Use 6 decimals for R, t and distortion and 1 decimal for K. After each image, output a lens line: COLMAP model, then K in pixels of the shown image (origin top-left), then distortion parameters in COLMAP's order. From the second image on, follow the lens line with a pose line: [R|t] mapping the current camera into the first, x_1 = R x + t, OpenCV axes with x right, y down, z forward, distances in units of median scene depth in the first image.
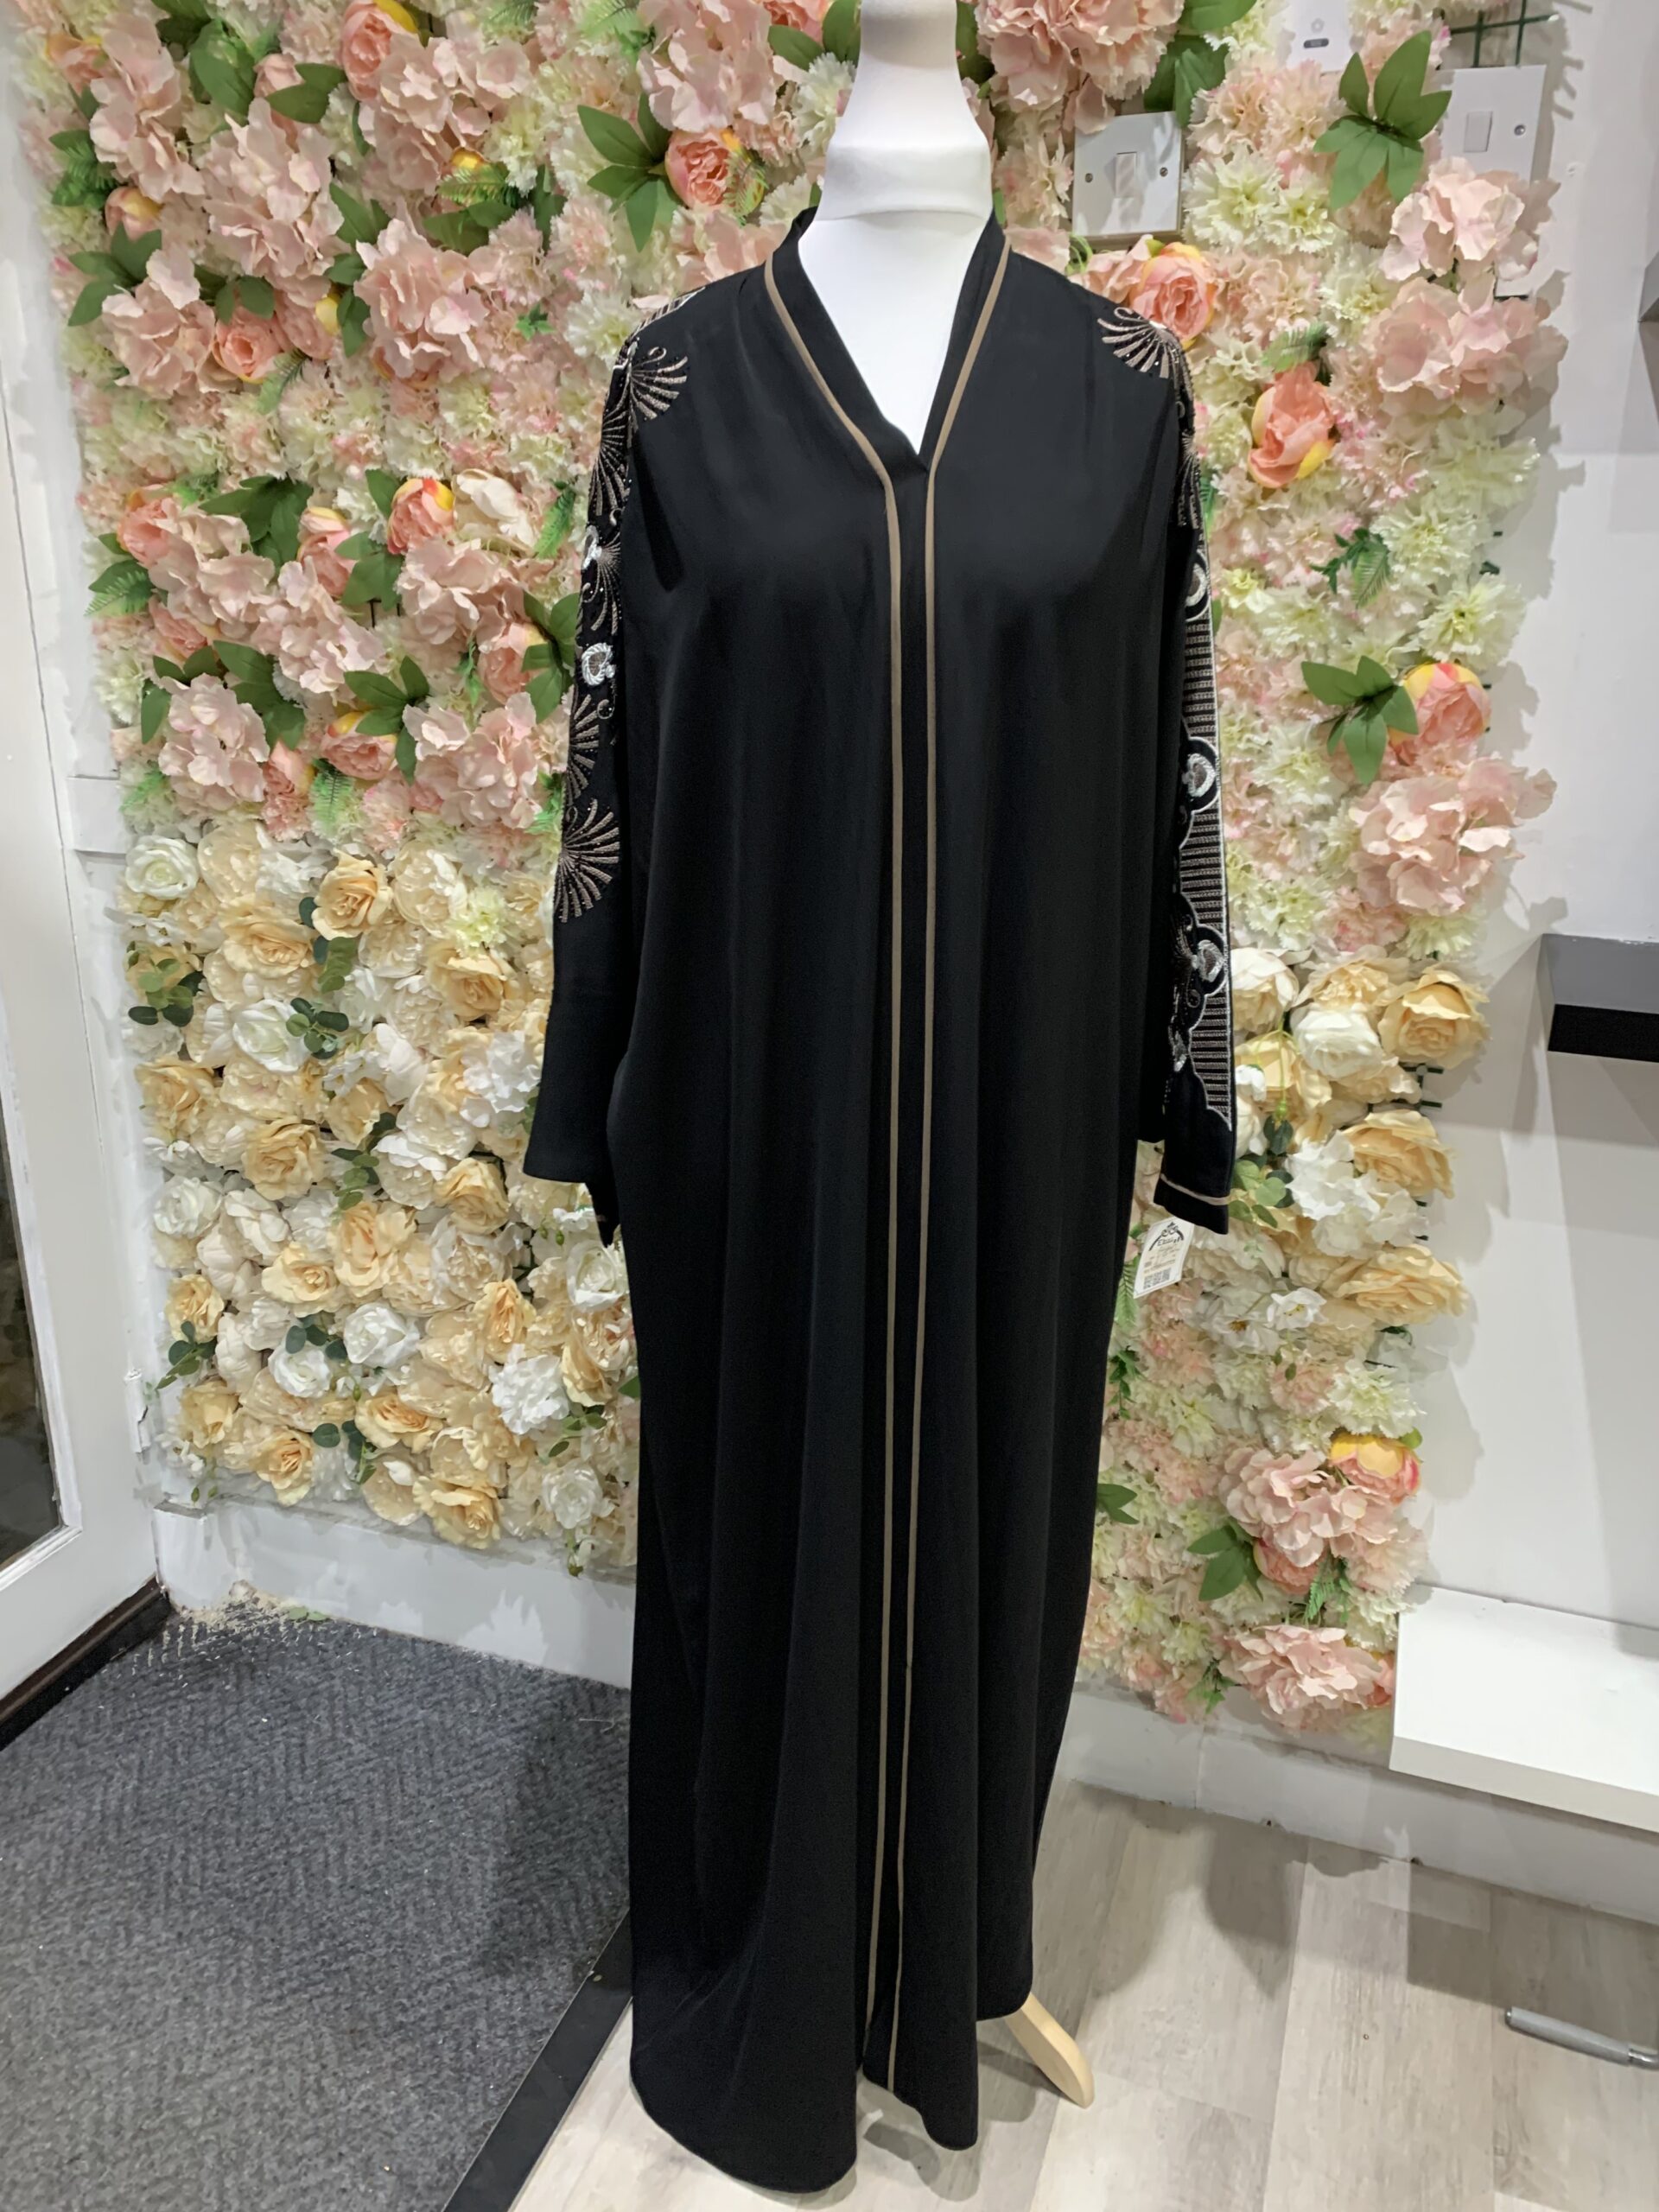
lens RADIAL K [[1673.0, 0, 822.0], [0, 1673.0, 1084.3], [0, 0, 1]] dist [0.006417, -0.000018]
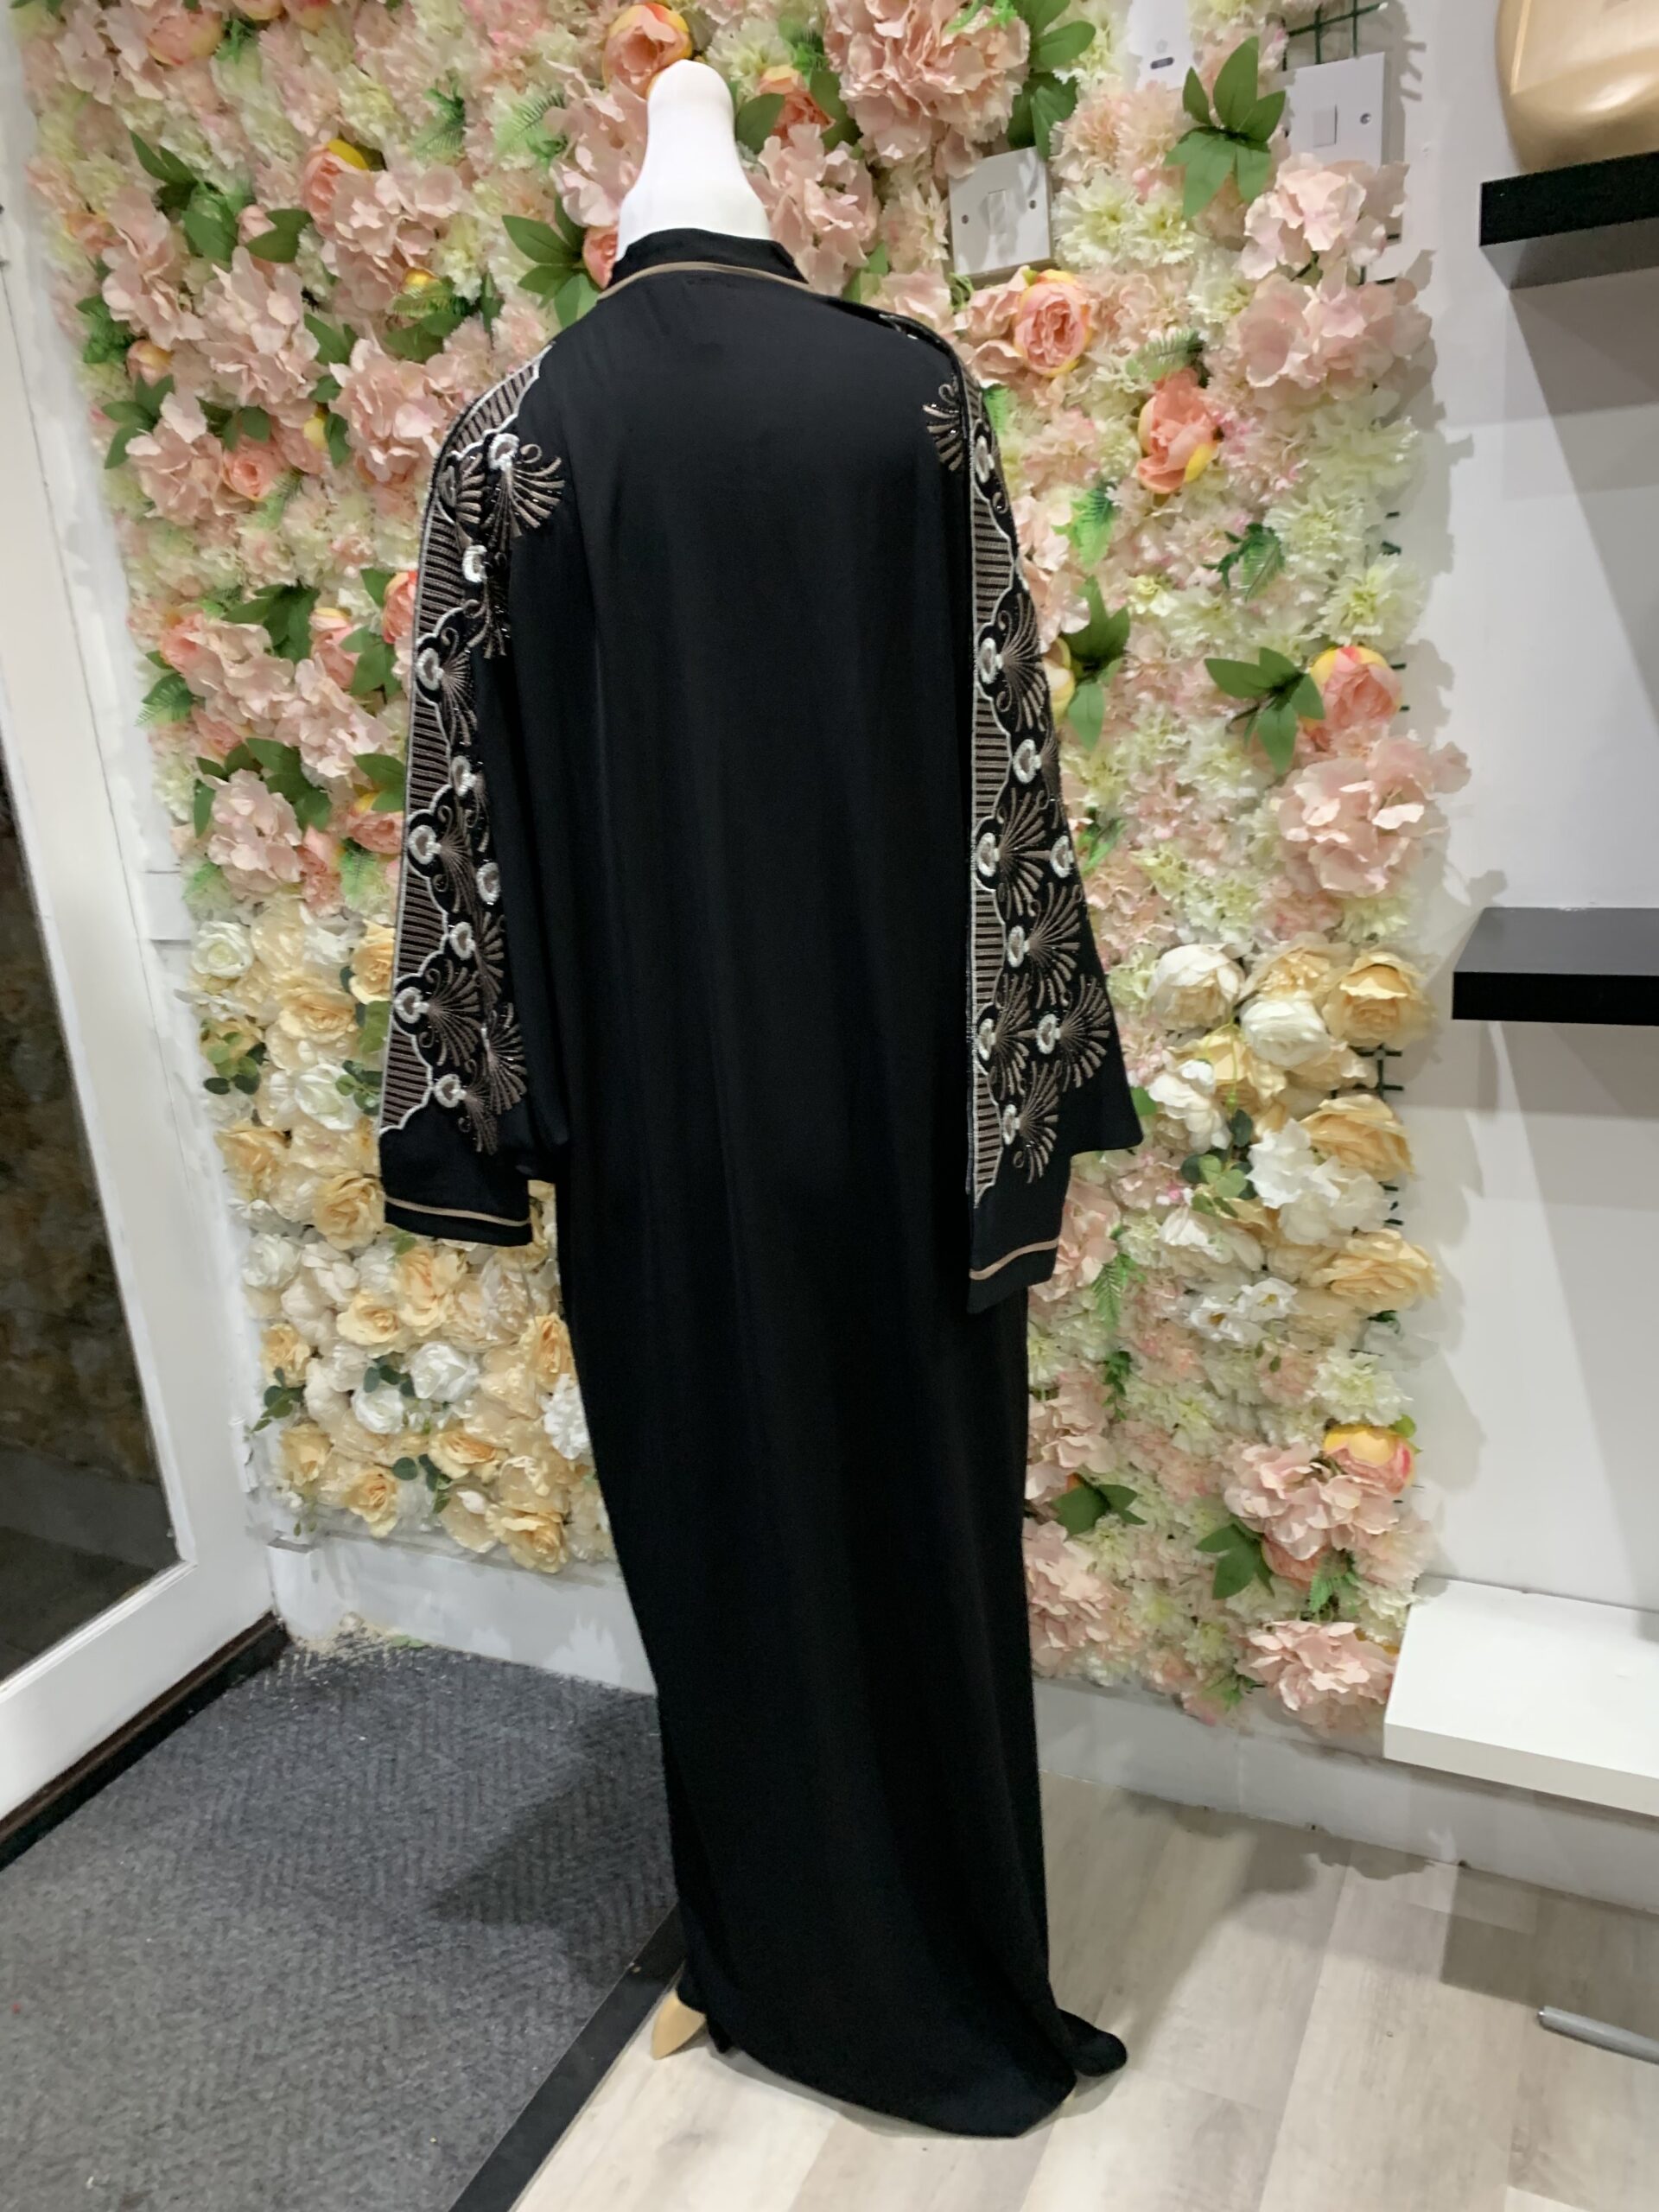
lens RADIAL K [[1662.0, 0, 812.4], [0, 1662.0, 1117.8], [0, 0, 1]] dist [0.011936, -0.005808]
pose [[0.989452, -0.058282, -0.132617, 0.142892], [0.055314, 0.998132, -0.025958, 0.034099], [0.133882, 0.018348, 0.990827, -0.028221]]
